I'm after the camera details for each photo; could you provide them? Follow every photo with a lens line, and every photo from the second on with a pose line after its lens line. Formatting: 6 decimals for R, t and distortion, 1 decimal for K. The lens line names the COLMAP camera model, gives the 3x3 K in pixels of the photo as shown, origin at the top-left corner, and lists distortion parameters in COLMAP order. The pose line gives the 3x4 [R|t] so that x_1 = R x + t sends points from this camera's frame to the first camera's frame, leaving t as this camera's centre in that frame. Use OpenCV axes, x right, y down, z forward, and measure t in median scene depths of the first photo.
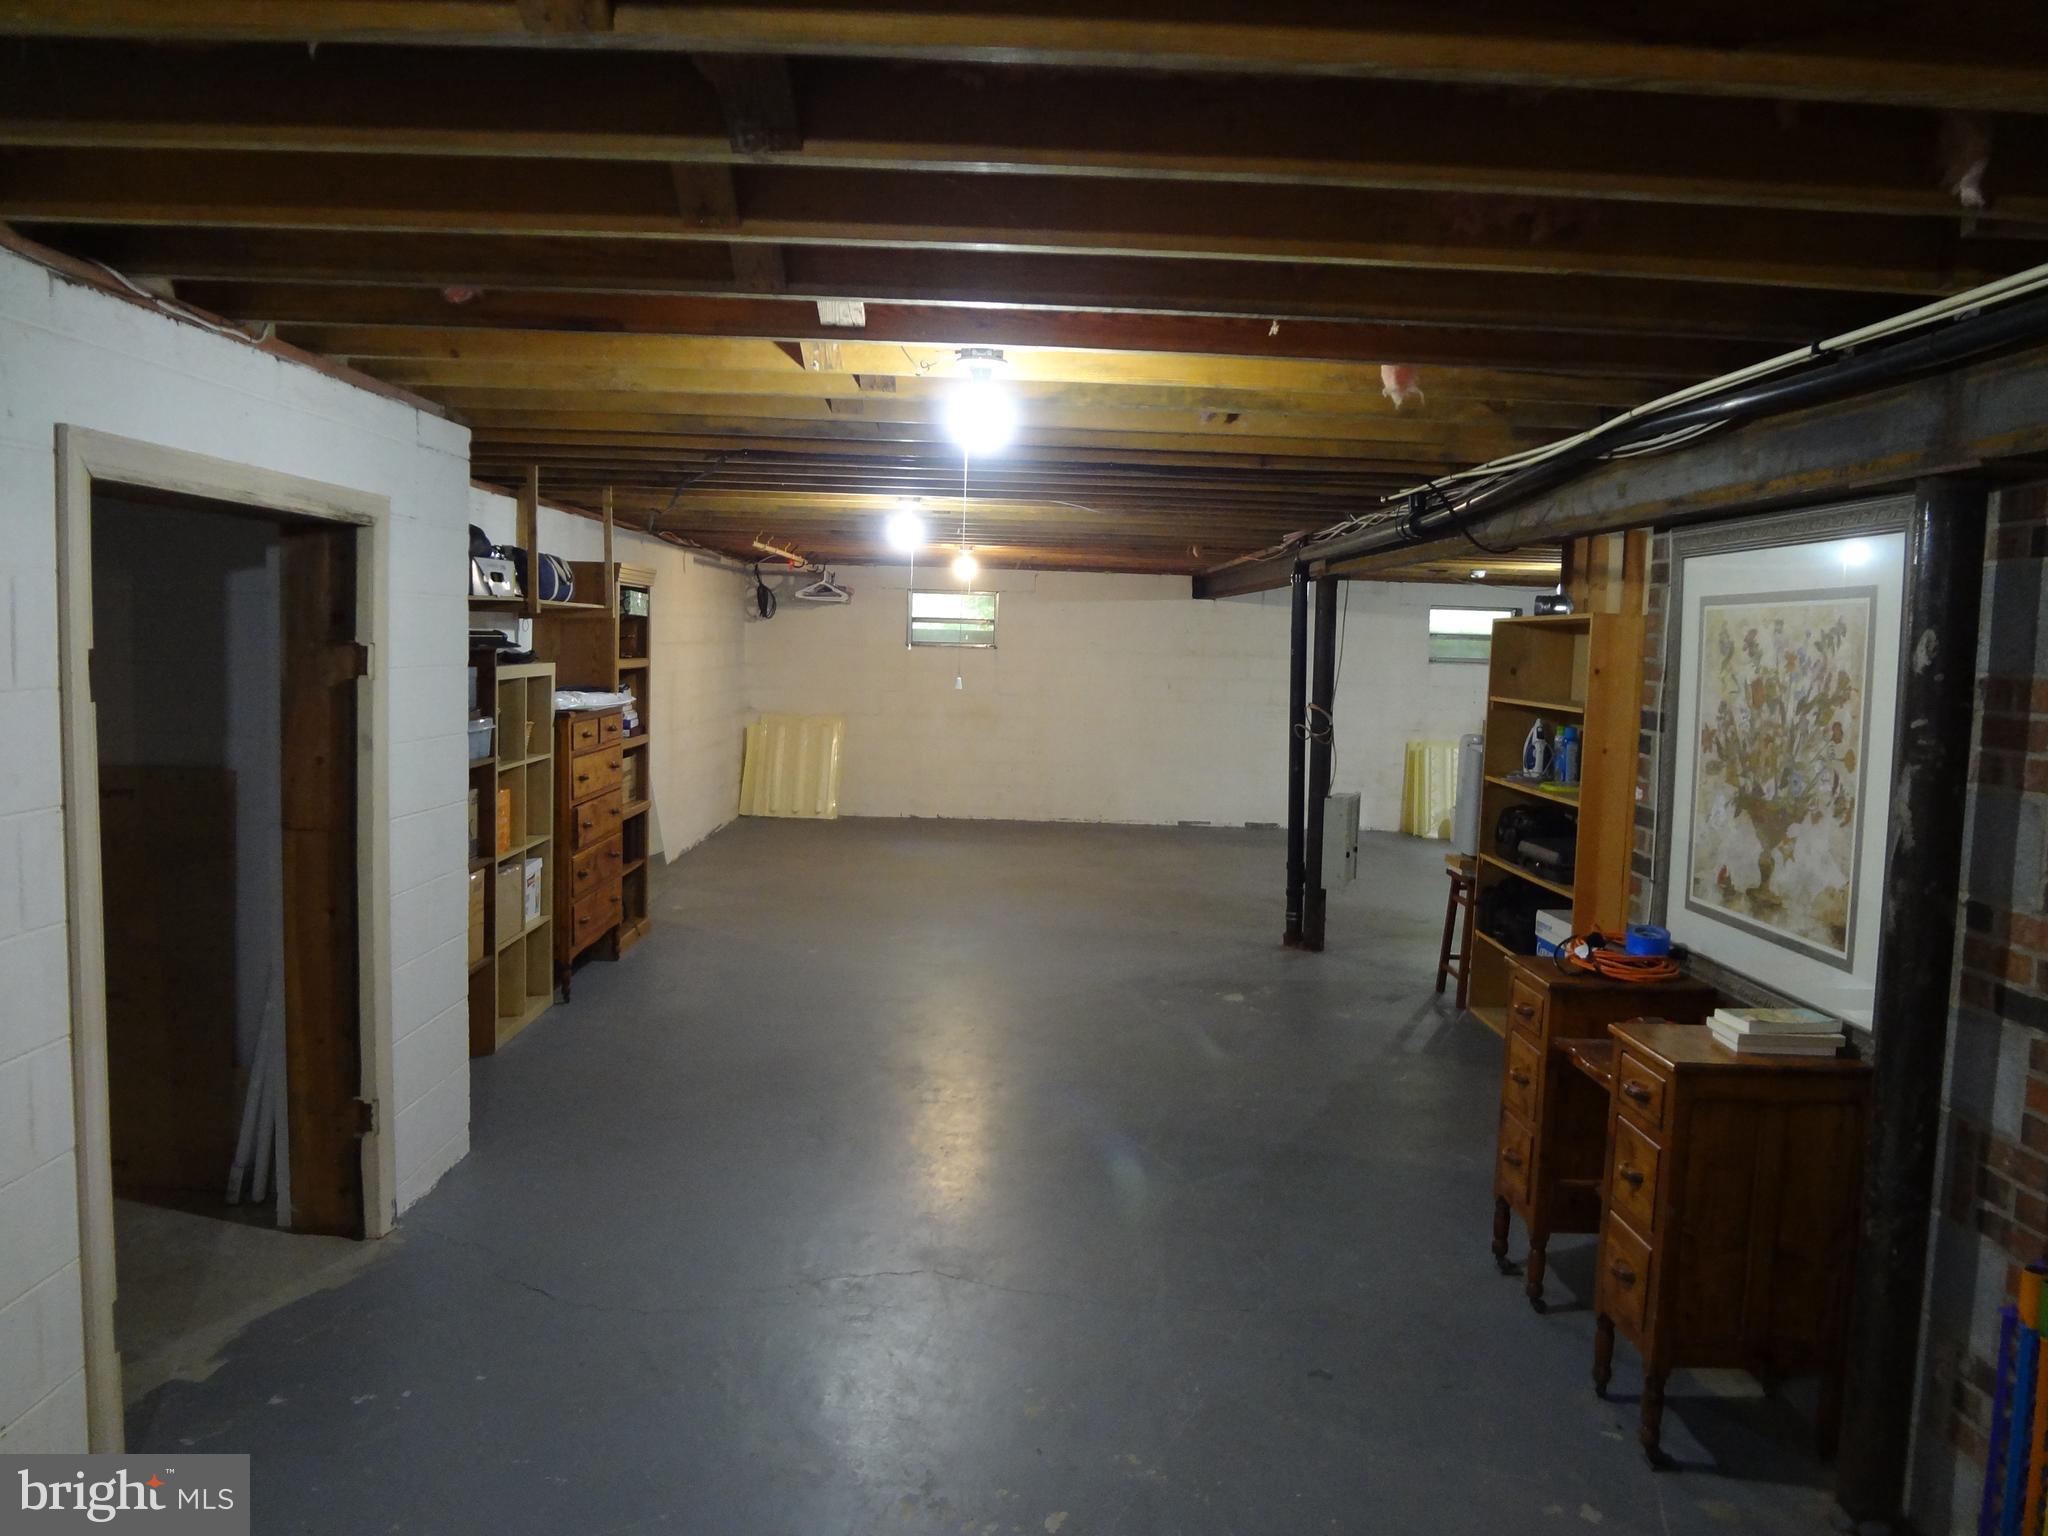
lens RADIAL K [[1521.0, 0, 1022.9], [0, 1521.0, 765.8], [0, 0, 1]] dist [-0.054205, 0.016695]
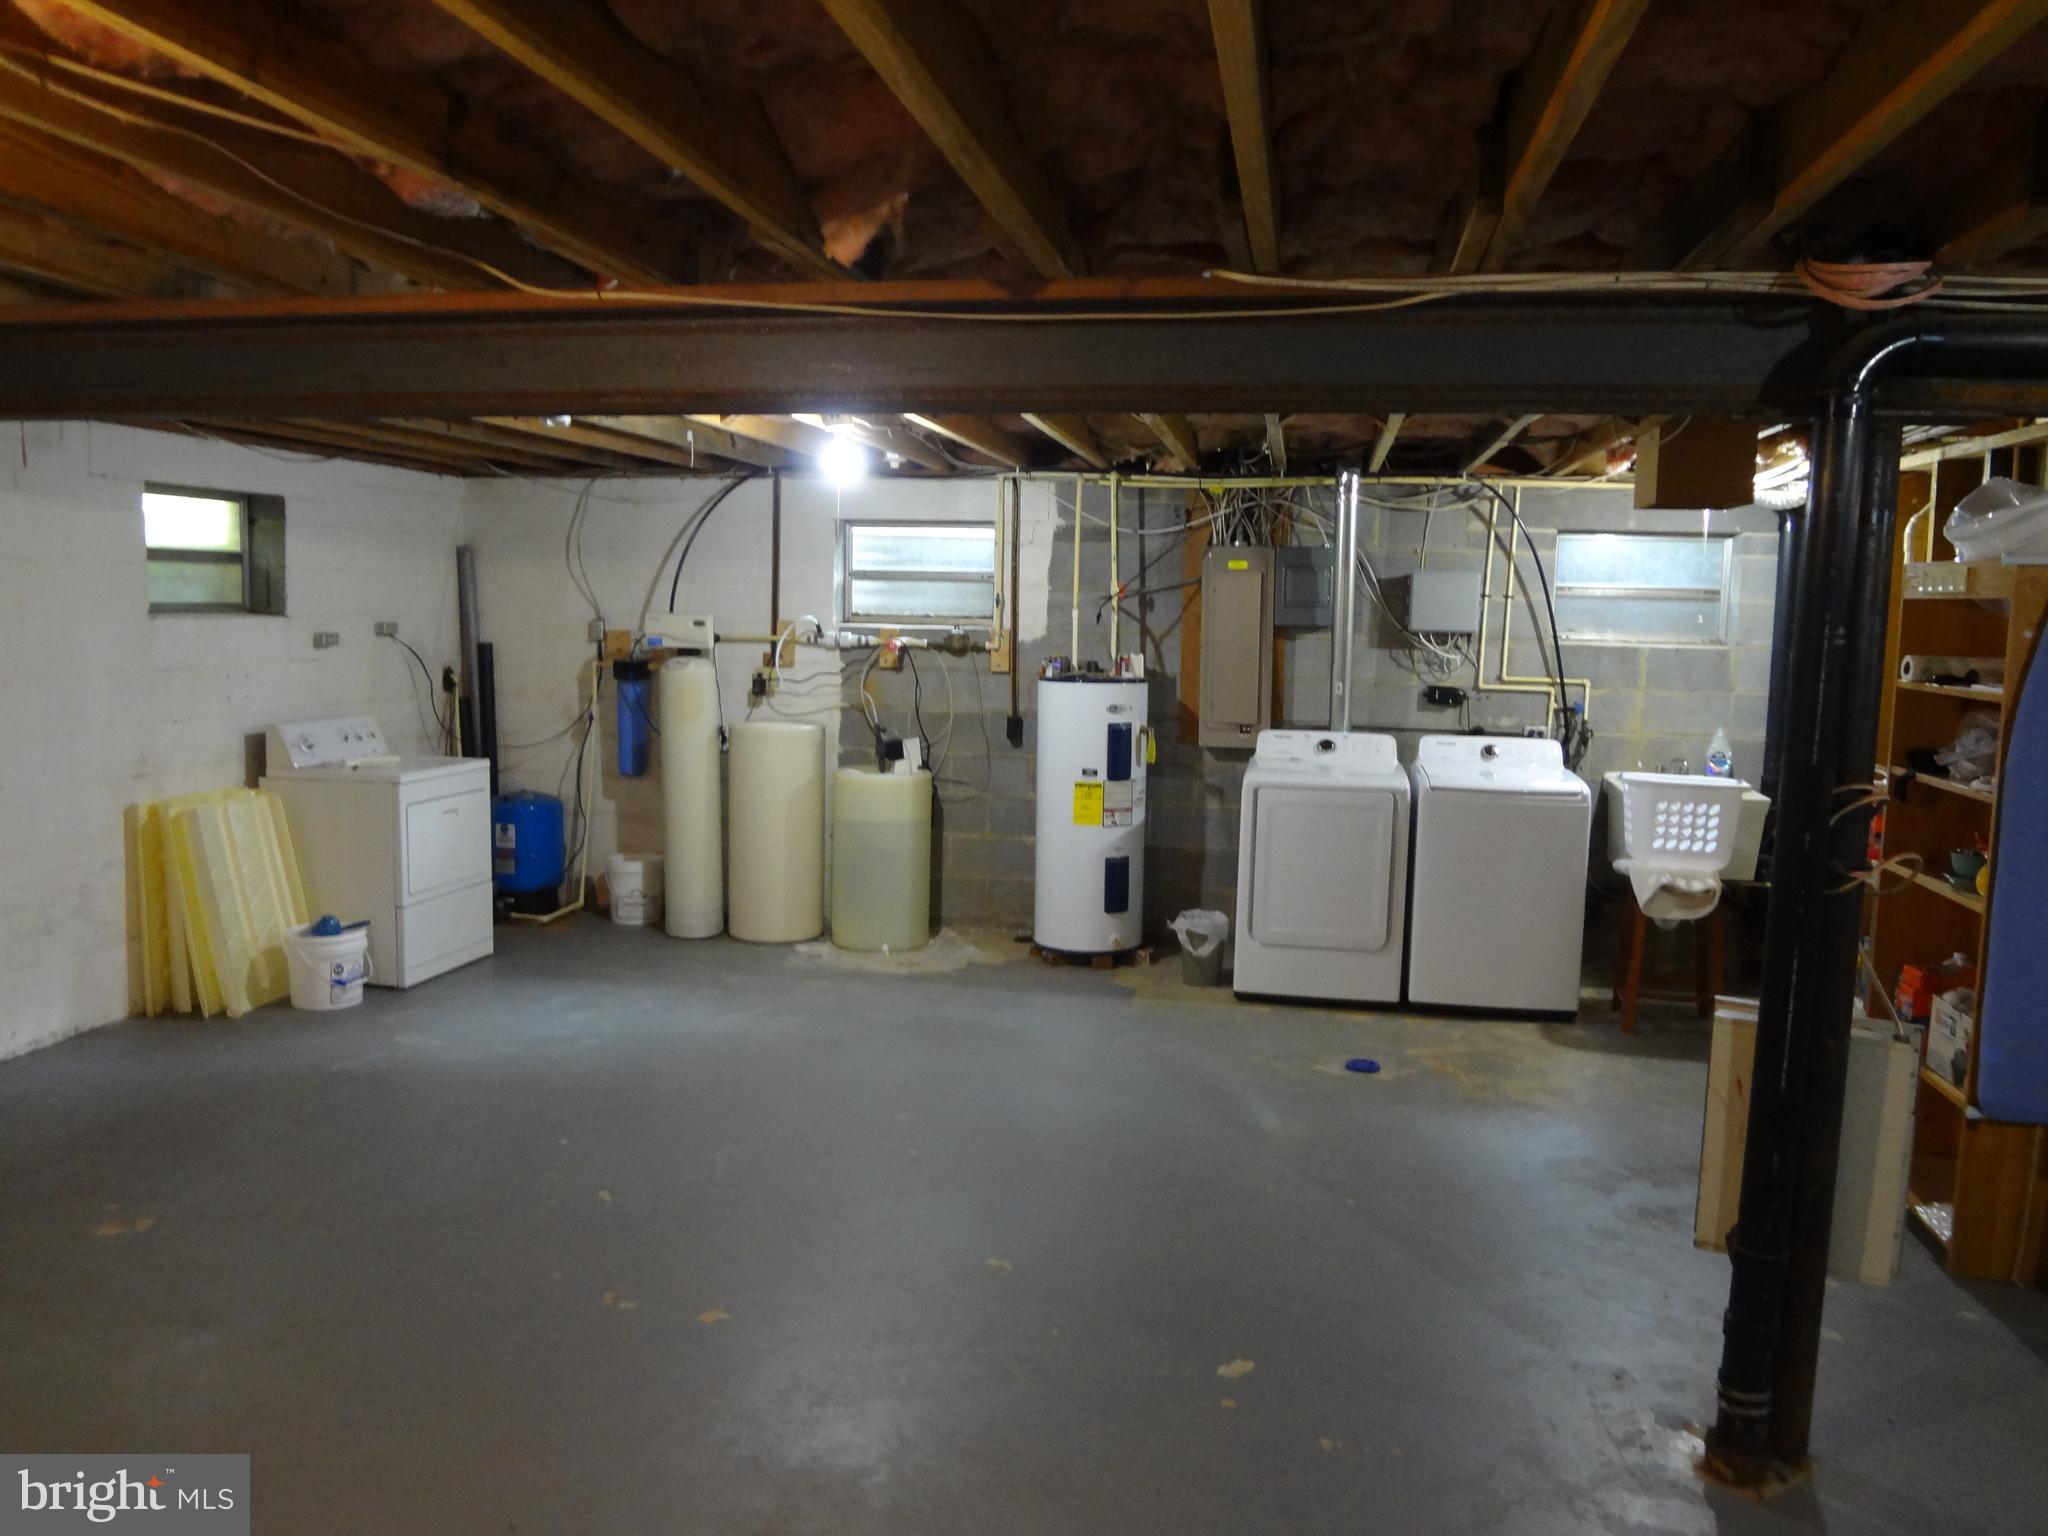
lens RADIAL K [[1521.0, 0, 1025.0], [0, 1521.0, 772.8], [0, 0, 1]] dist [-0.054205, 0.016695]
pose [[0.195068, -0.142800, 0.970339, -0.103276], [0.072436, 0.988740, 0.130946, -0.061792], [-0.978111, 0.044744, 0.203215, 0.669951]]
